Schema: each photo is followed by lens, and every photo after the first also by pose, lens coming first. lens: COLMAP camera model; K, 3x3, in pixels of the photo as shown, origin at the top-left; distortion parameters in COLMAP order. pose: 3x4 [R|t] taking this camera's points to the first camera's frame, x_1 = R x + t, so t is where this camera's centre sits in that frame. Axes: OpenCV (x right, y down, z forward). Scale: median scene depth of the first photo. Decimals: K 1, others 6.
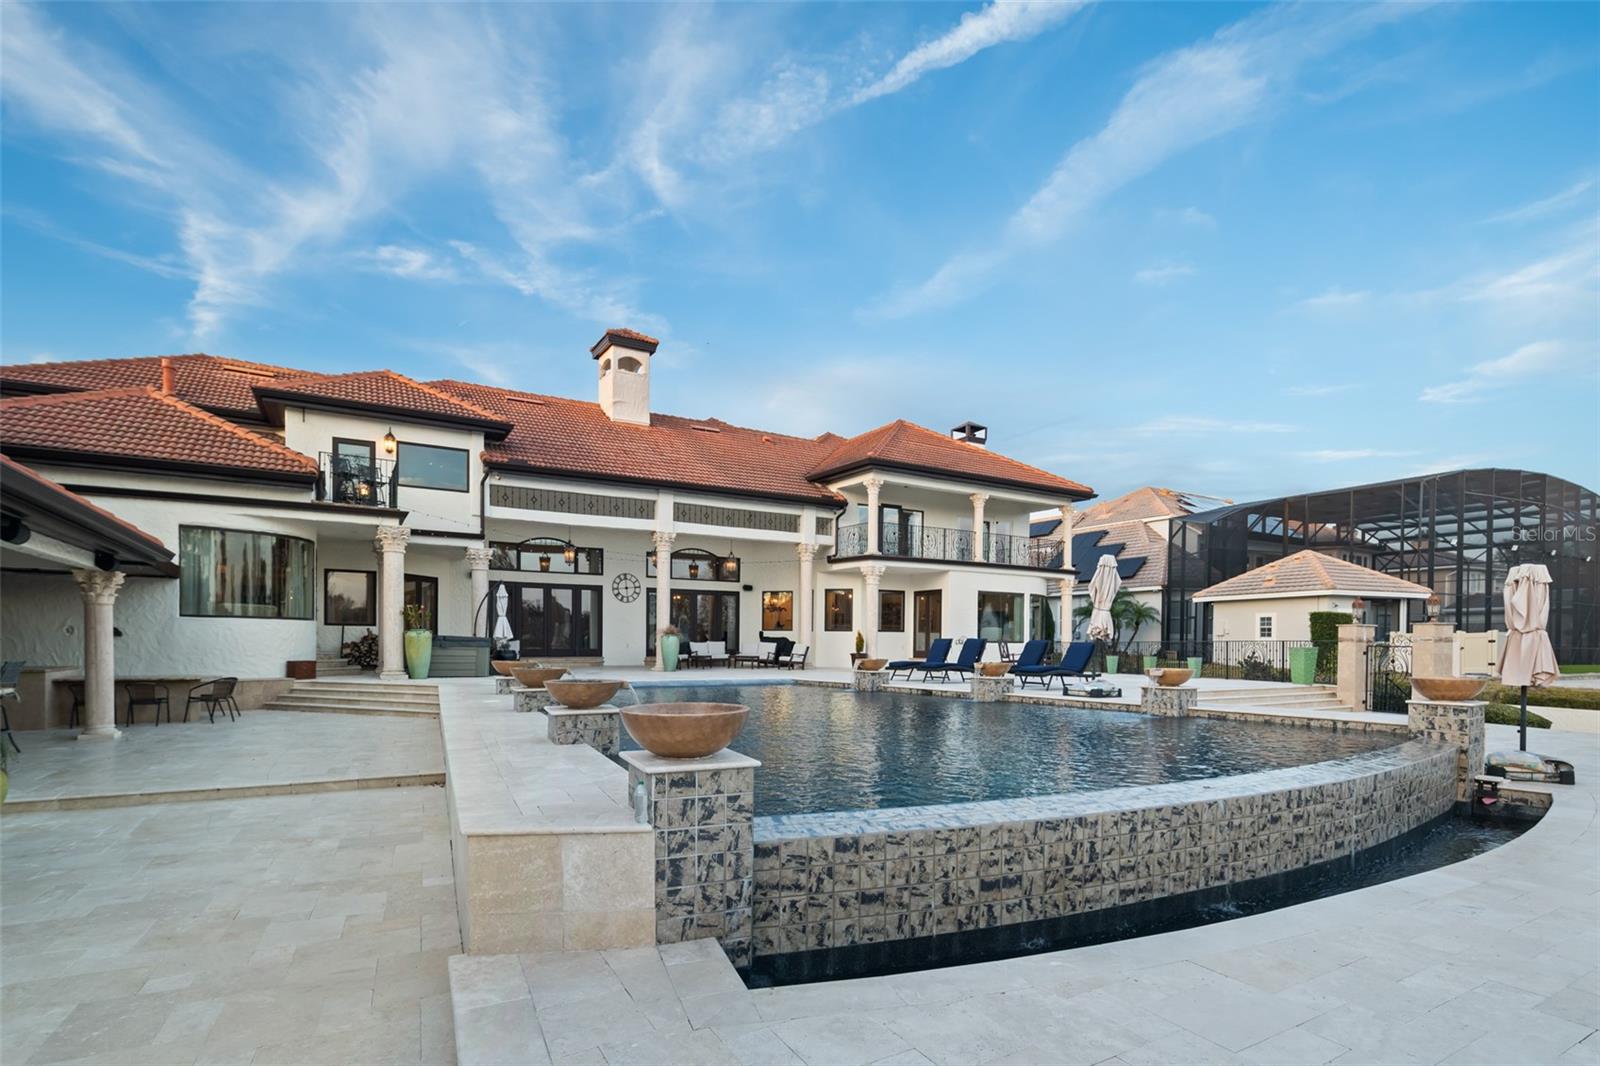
lens RADIAL K [[780.5, 0, 795.5], [0, 780.5, 640.4], [0, 0, 1]] dist [0.010419, -0.003408]
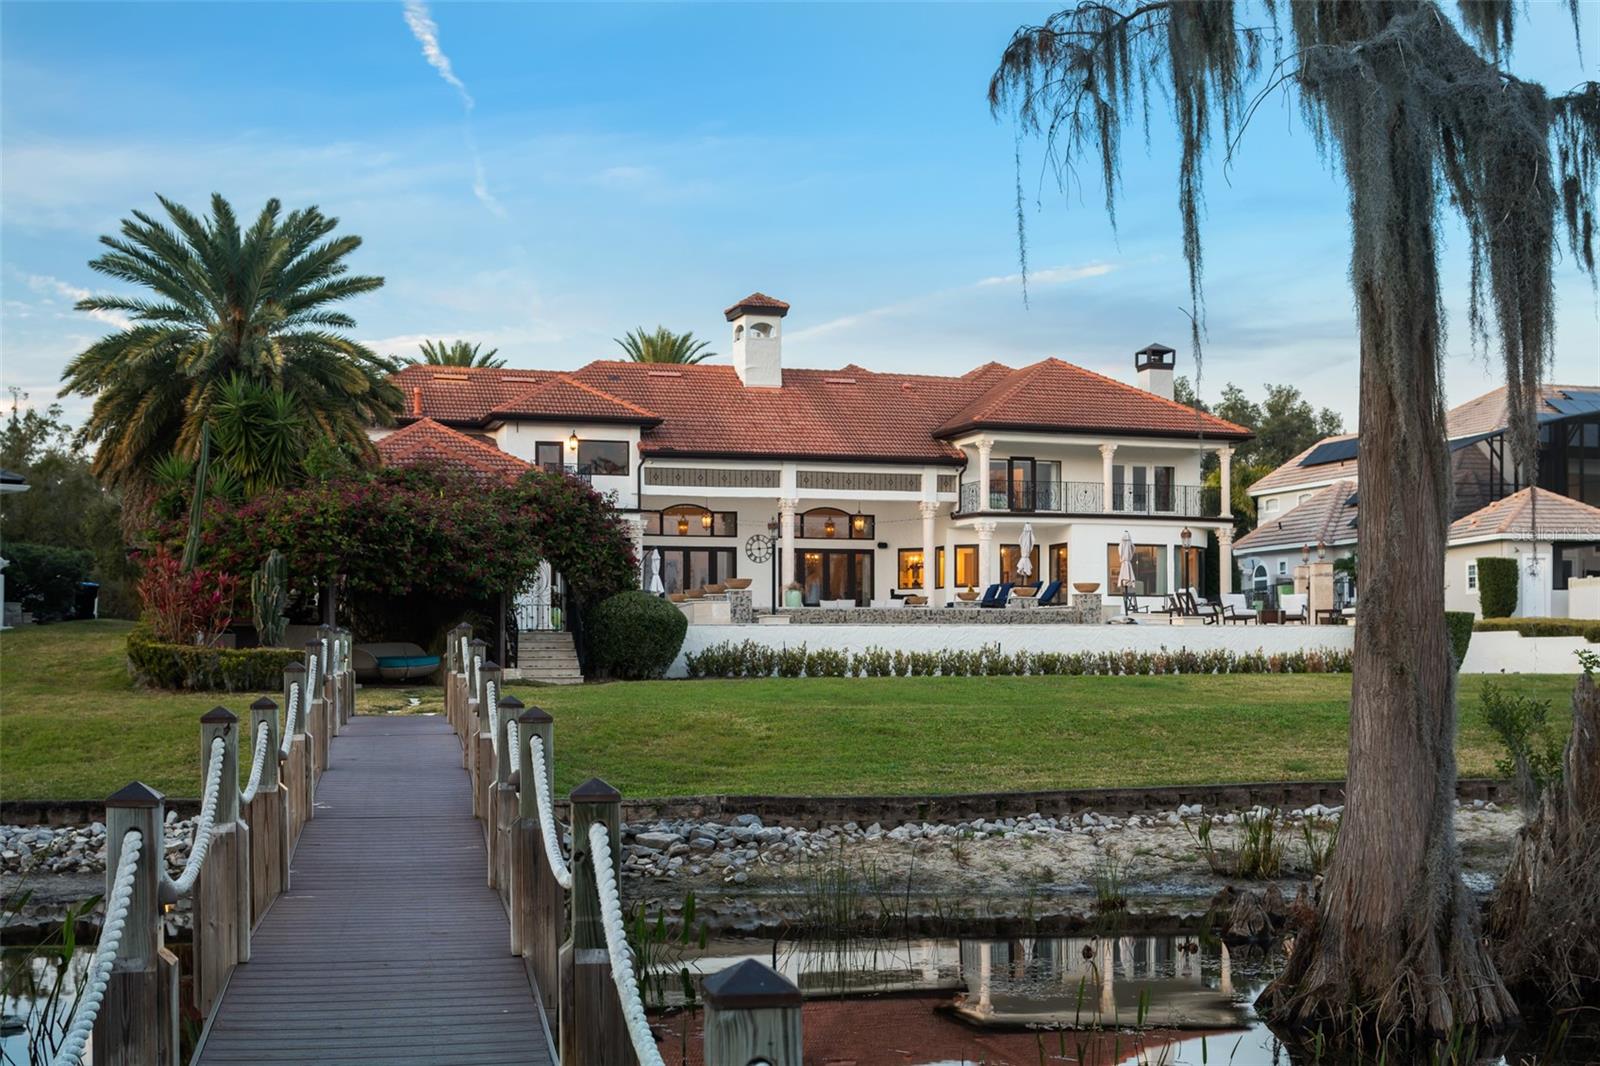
lens RADIAL K [[2065.9, 0, 800.8], [0, 2065.9, 539.6], [0, 0, 1]] dist [-0.021376, 0.000000]
pose [[0.973412, -0.024002, -0.227799, 0.482805], [0.009327, 0.997823, -0.065279, 0.104841], [0.228871, 0.061419, 0.971517, -1.726101]]
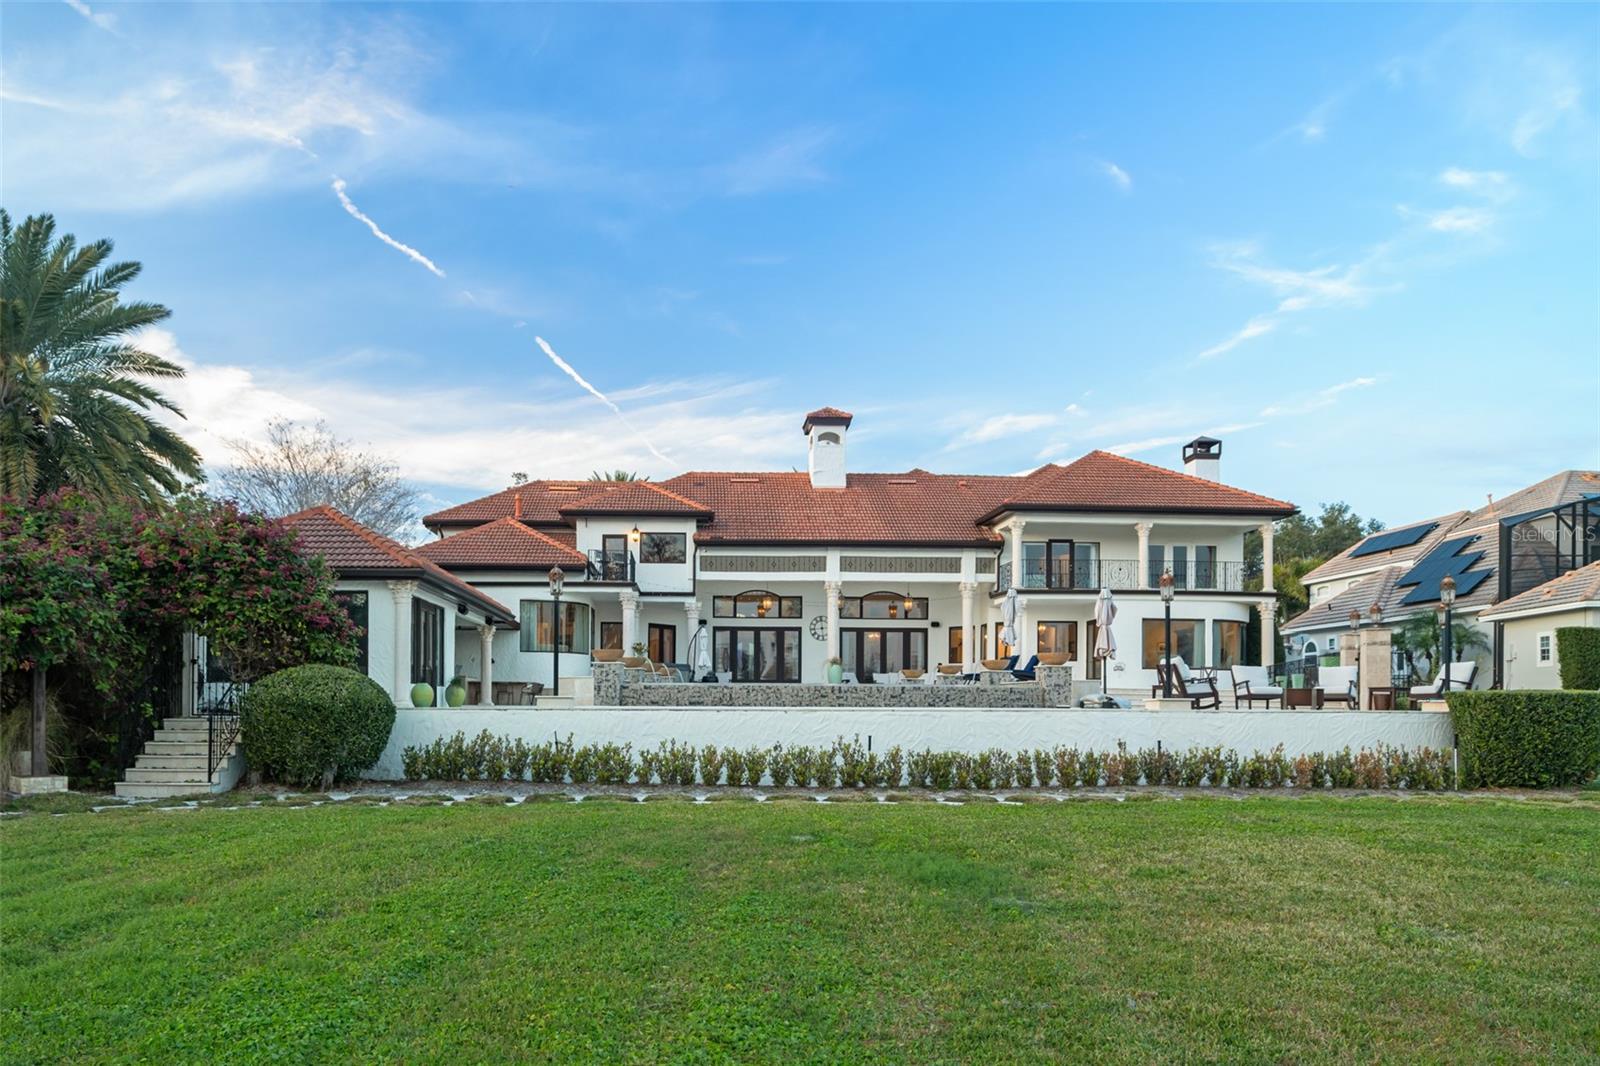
lens RADIAL K [[1110.7, 0, 703.8], [0, 1110.7, 674.1], [0, 0, 1]] dist [-0.027548, -0.005017]
pose [[0.865323, -0.016980, -0.500927, 0.493369], [-0.000652, 0.999387, -0.035002, 0.064534], [0.501214, 0.030615, 0.864781, -0.569974]]
